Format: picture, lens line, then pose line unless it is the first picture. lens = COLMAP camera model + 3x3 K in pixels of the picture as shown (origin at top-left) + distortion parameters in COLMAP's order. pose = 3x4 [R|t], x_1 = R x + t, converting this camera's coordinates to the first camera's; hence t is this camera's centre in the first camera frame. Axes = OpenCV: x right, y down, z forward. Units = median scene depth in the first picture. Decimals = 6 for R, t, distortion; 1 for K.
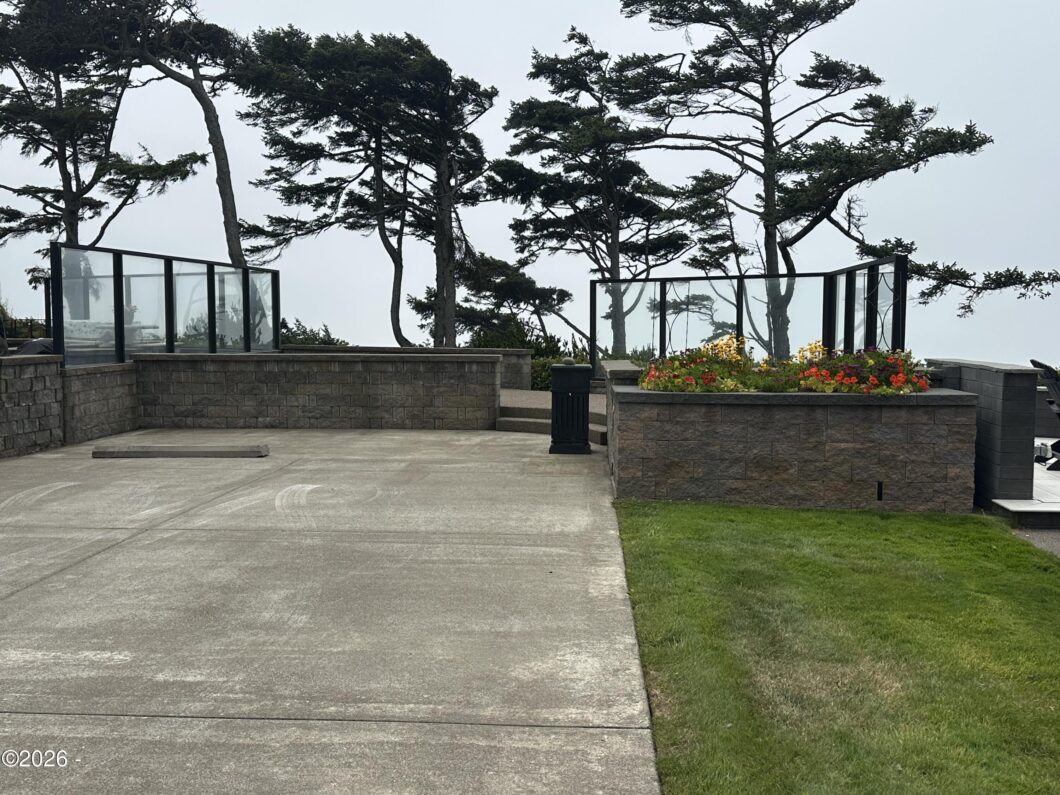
lens RADIAL K [[1046.3, 0, 530.0], [0, 1046.3, 397.5], [0, 0, 1]] dist [0.323956, -1.039832]
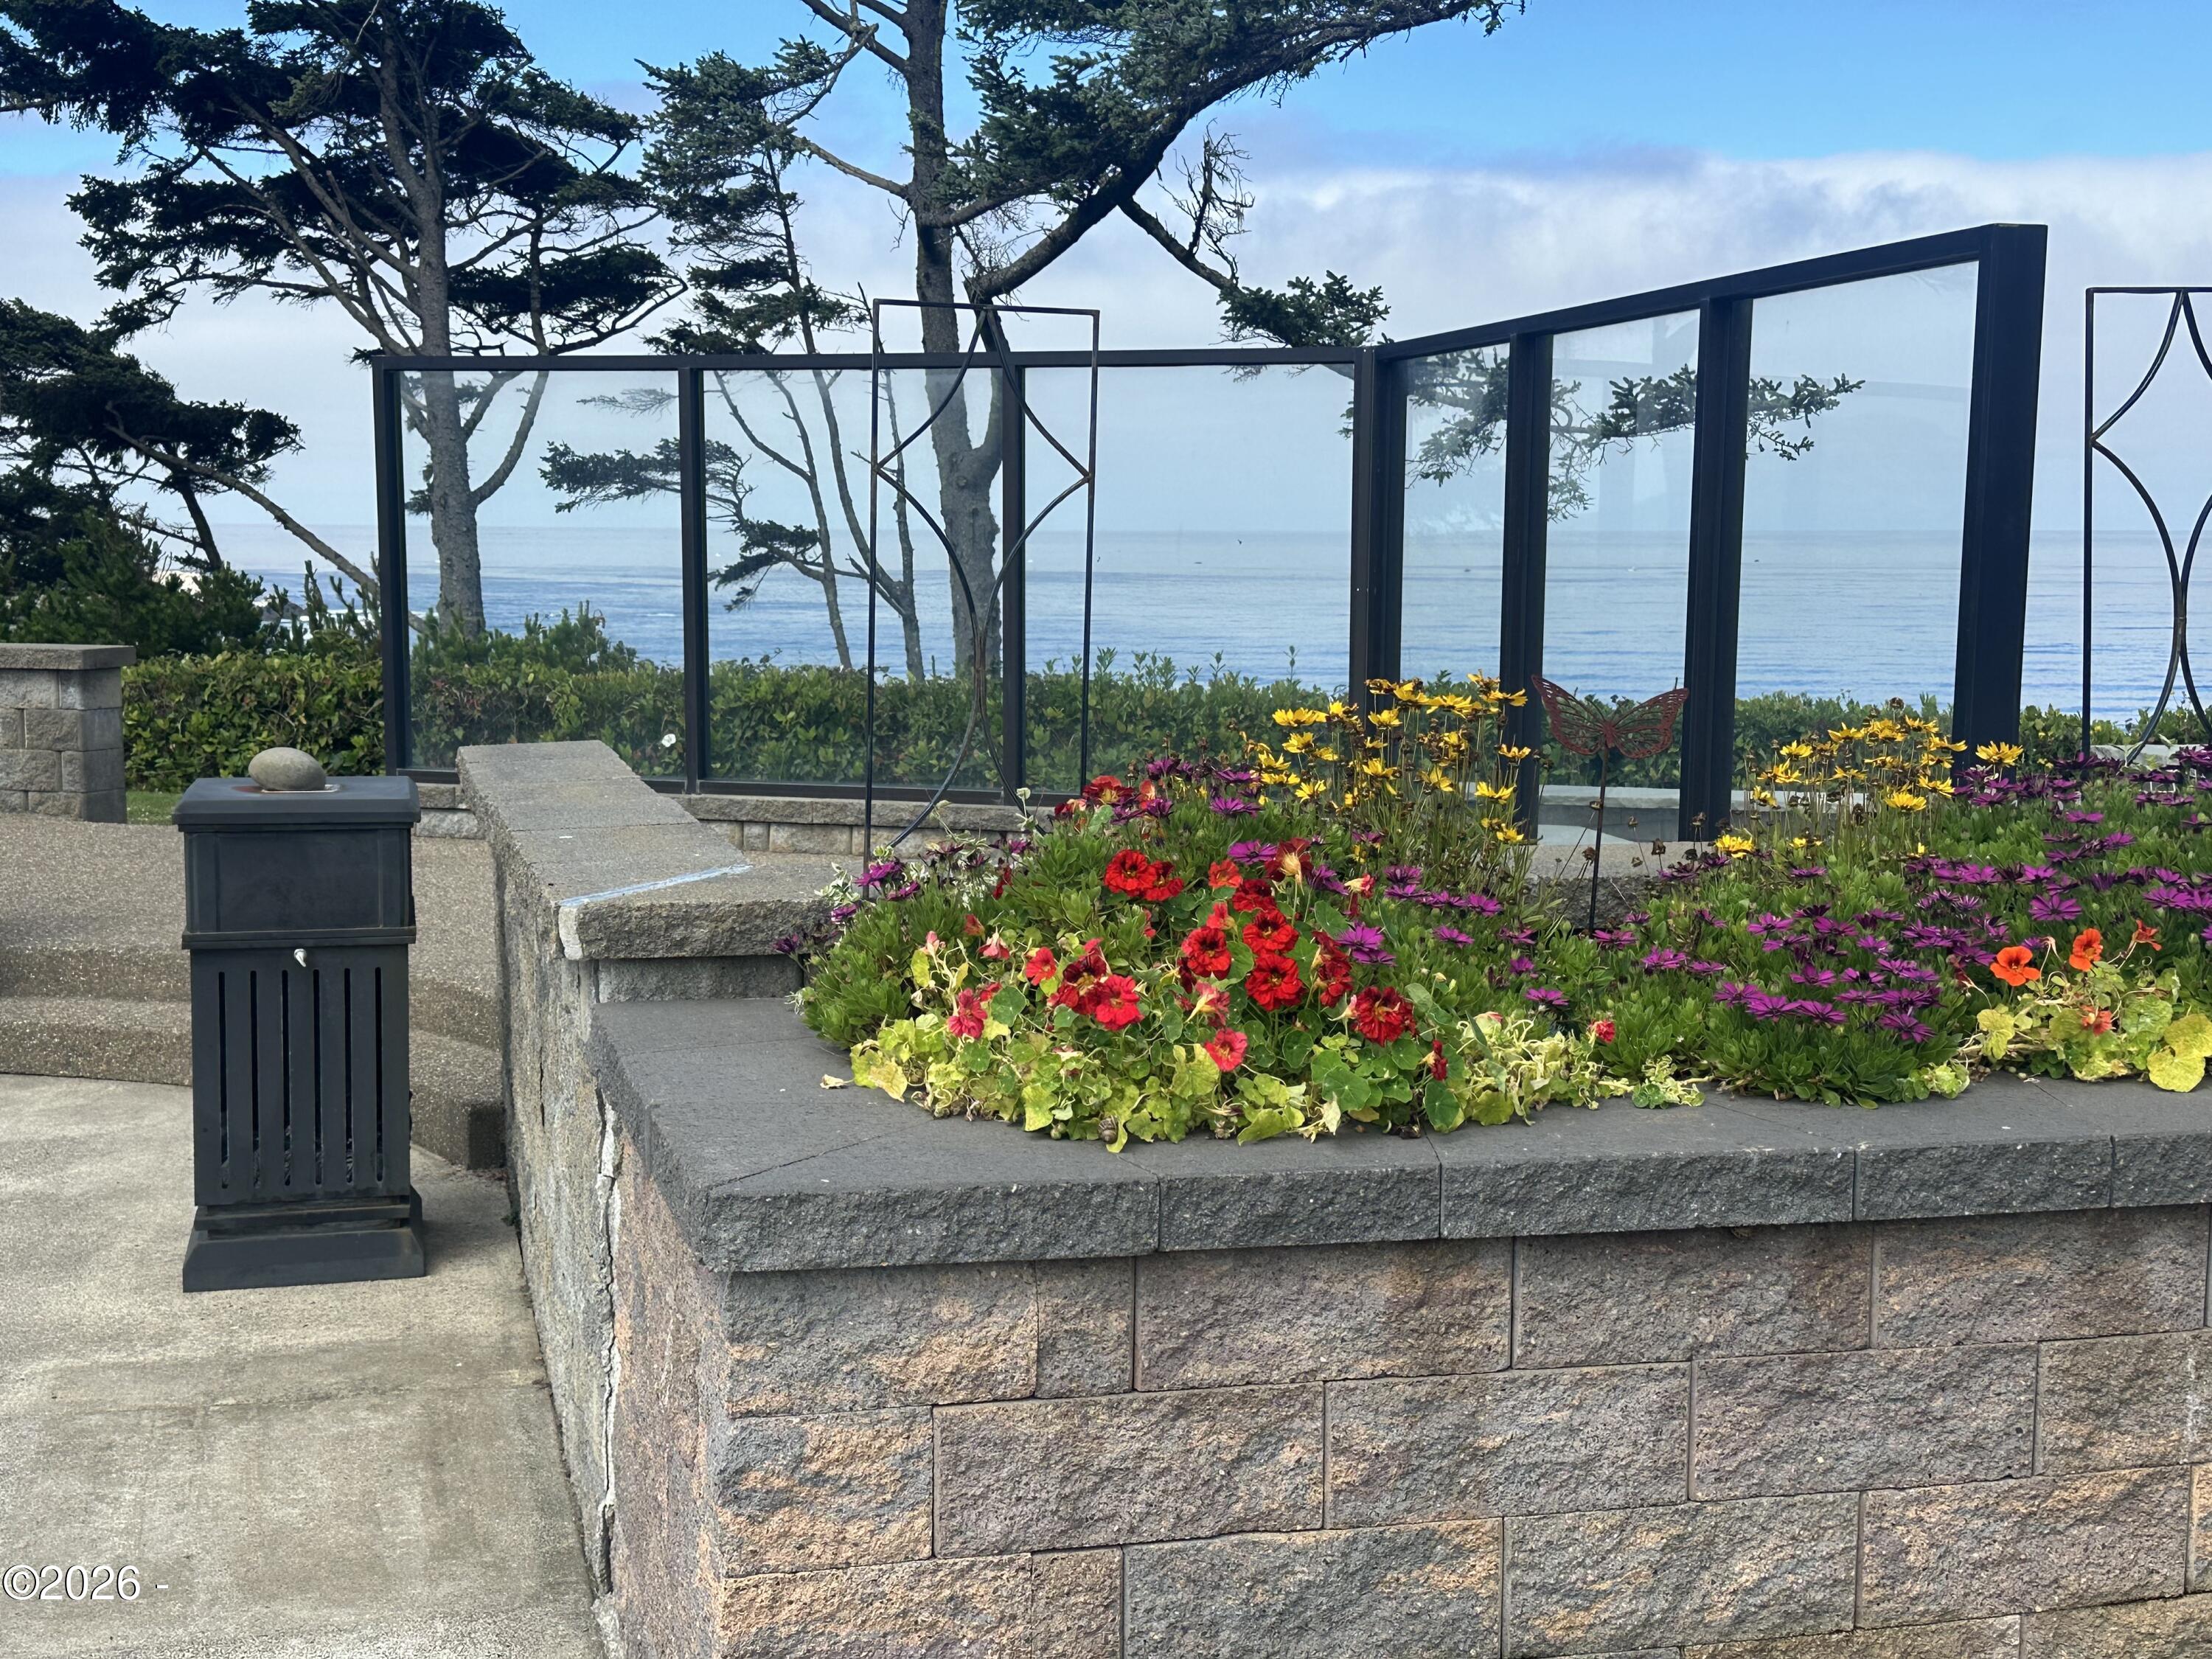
lens RADIAL K [[2601.3, 0, 1106.0], [0, 2601.3, 829.5], [0, 0, 1]] dist [0.206827, -0.483163]
pose [[0.945149, -0.033746, 0.324891, 0.007468], [0.018103, 0.998532, 0.051052, -0.014983], [-0.326137, -0.042370, 0.944373, 0.175321]]
